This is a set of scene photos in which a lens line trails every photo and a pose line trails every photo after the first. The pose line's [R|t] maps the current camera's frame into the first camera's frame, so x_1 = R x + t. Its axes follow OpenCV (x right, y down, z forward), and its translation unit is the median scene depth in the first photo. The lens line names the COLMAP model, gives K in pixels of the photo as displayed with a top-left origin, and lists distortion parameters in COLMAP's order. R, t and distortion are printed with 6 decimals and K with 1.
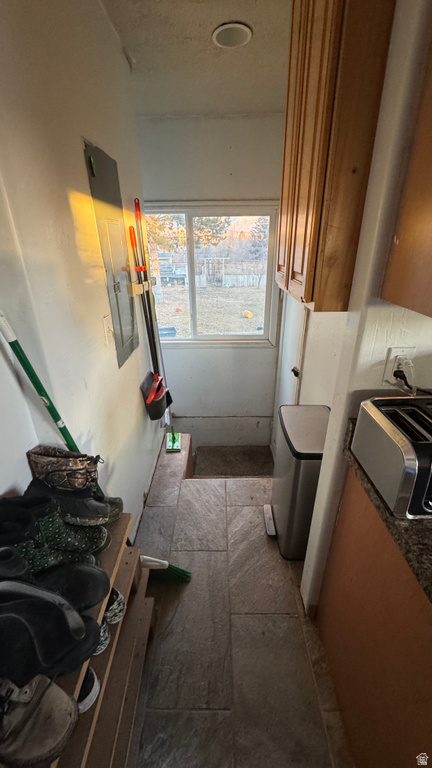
lens RADIAL K [[305.6, 0, 216.0], [0, 305.6, 384.0], [0, 0, 1]] dist [-0.000266, -0.000239]
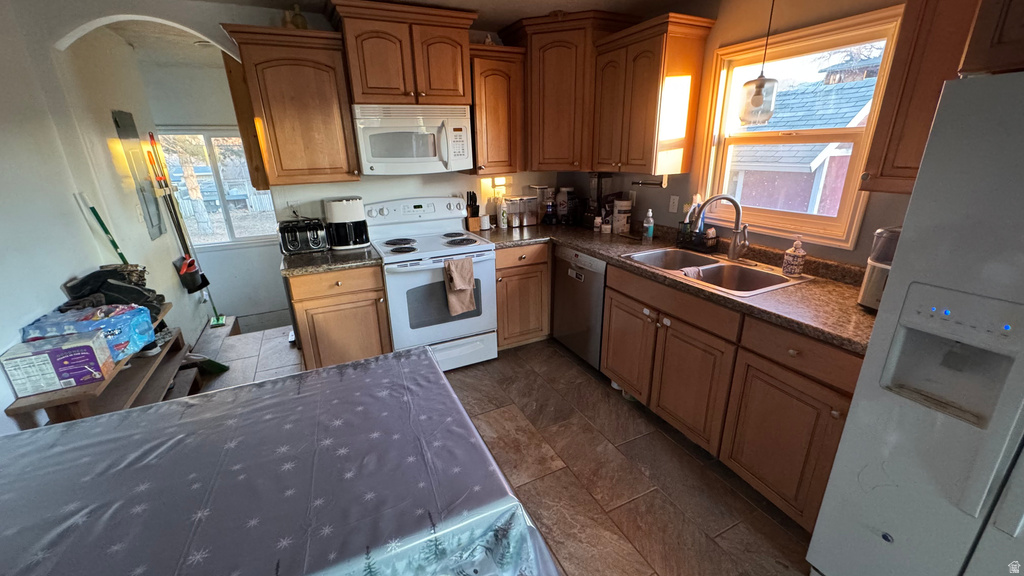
lens RADIAL K [[407.5, 0, 512.0], [0, 407.5, 288.0], [0, 0, 1]] dist [-0.000266, -0.000239]
pose [[0.896105, -0.150982, 0.417372, 0.329332], [0.194834, 0.978729, -0.064262, 0.525978], [-0.398792, 0.138904, 0.906461, -1.223402]]
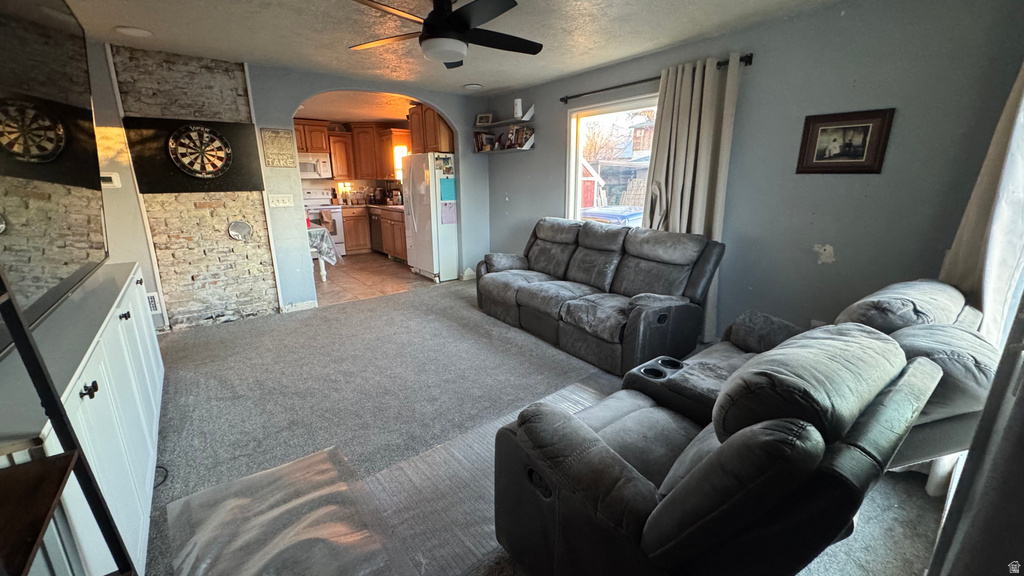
lens RADIAL K [[407.5, 0, 512.0], [0, 407.5, 288.0], [0, 0, 1]] dist [-0.000266, -0.000239]
pose [[0.783130, -0.153591, 0.602592, -0.368323], [0.259694, 0.961251, -0.092492, 2.030402], [-0.565036, 0.228923, 0.792672, -4.132642]]
